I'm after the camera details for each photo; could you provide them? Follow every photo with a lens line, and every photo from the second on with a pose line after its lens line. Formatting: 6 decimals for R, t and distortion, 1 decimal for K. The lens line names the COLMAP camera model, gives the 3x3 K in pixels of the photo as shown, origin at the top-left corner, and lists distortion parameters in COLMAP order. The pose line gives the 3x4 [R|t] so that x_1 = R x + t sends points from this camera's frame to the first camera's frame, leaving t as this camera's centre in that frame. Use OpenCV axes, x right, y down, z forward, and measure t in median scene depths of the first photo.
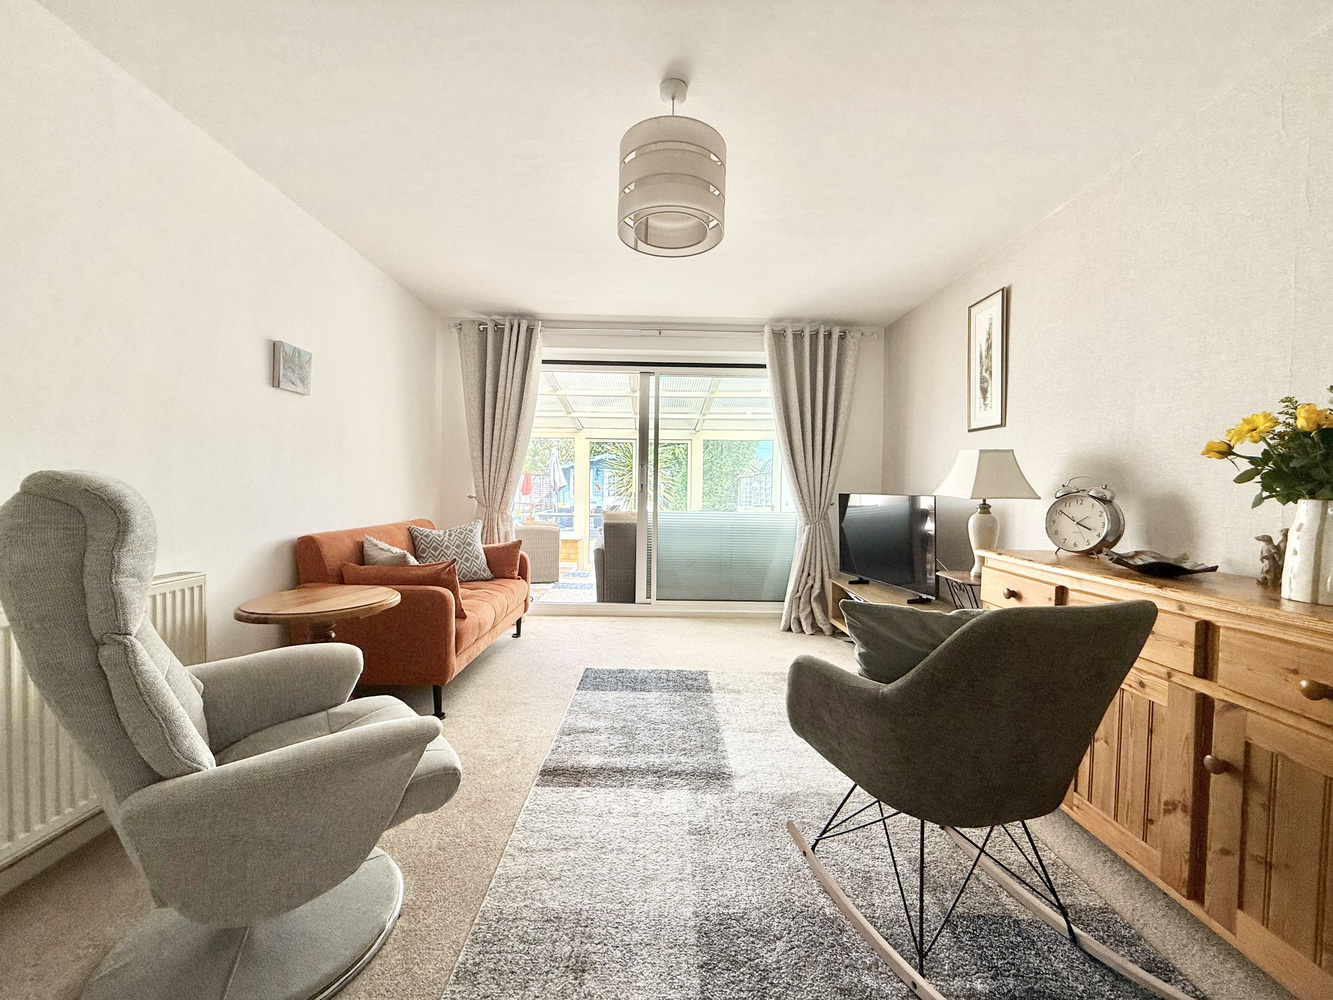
lens RADIAL K [[530.8, 0, 659.7], [0, 530.8, 499.5], [0, 0, 1]] dist [-0.003727, 0.000652]
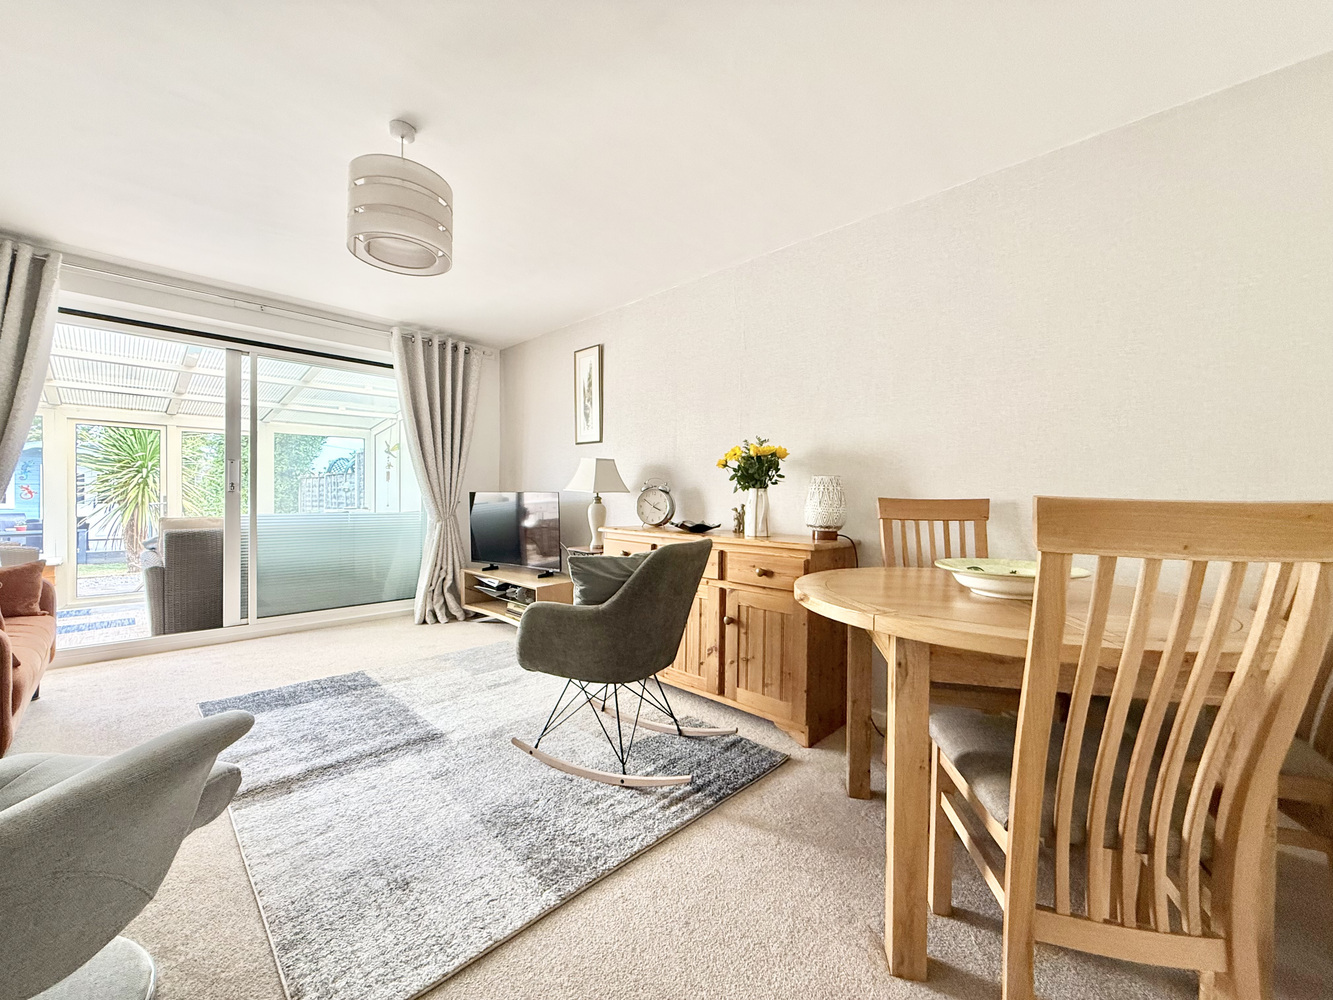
lens RADIAL K [[530.8, 0, 662.7], [0, 530.8, 498.0], [0, 0, 1]] dist [-0.003727, 0.000652]
pose [[0.703313, -0.012973, 0.710762, -0.271012], [0.019540, 0.999808, -0.001087, 0.016772], [-0.710611, 0.014652, 0.703432, -0.121966]]
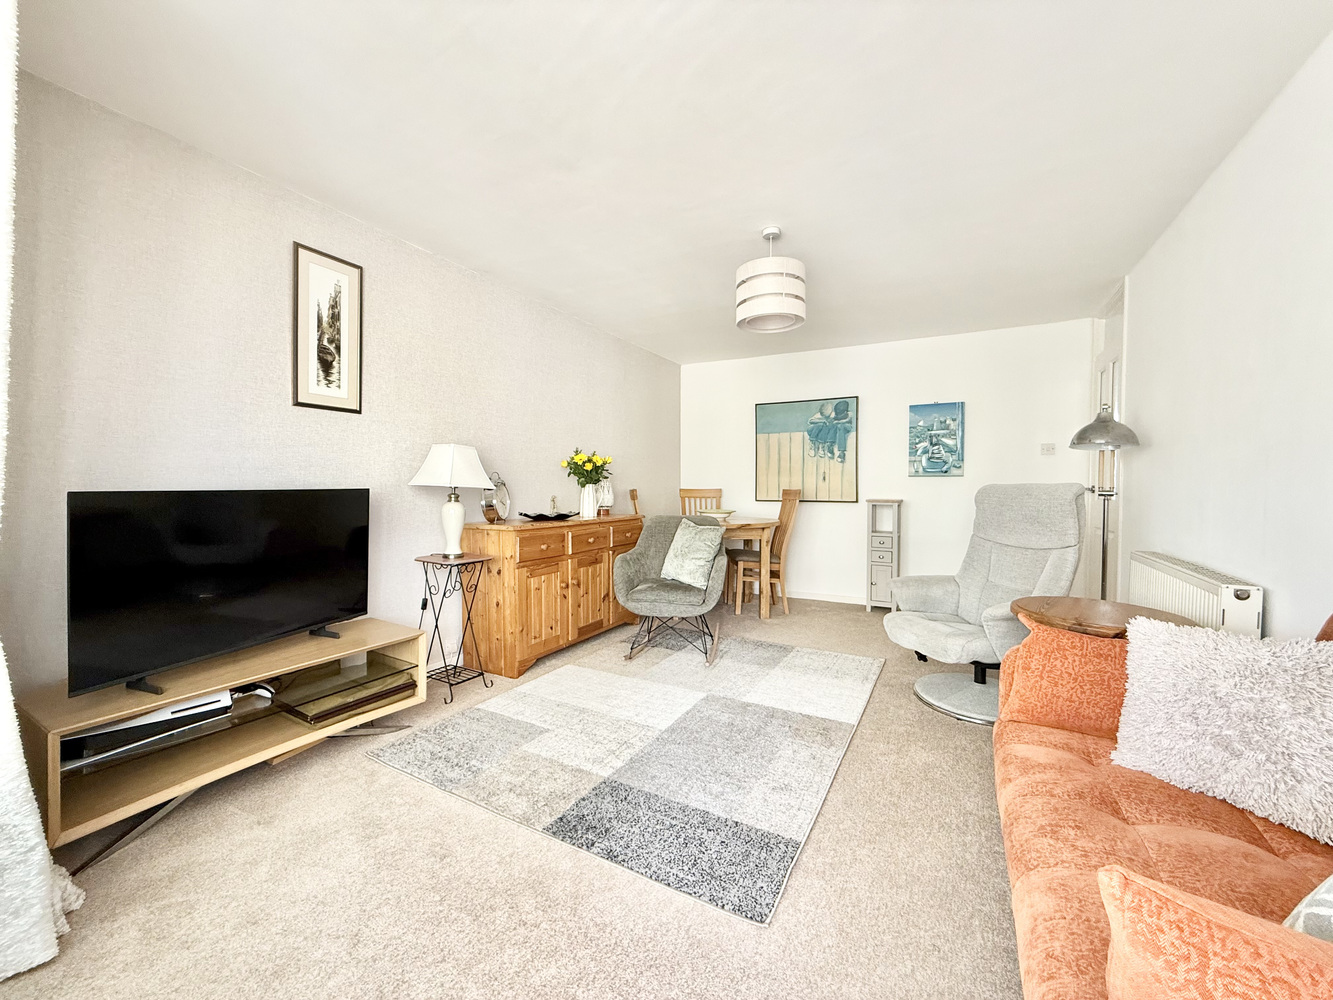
lens RADIAL K [[530.8, 0, 661.3], [0, 530.8, 493.0], [0, 0, 1]] dist [-0.003727, 0.000652]
pose [[-0.875229, -0.029888, 0.482785, -0.327007], [-0.010653, 0.999038, 0.042534, -0.046309], [-0.483592, 0.032084, -0.874705, 1.760607]]
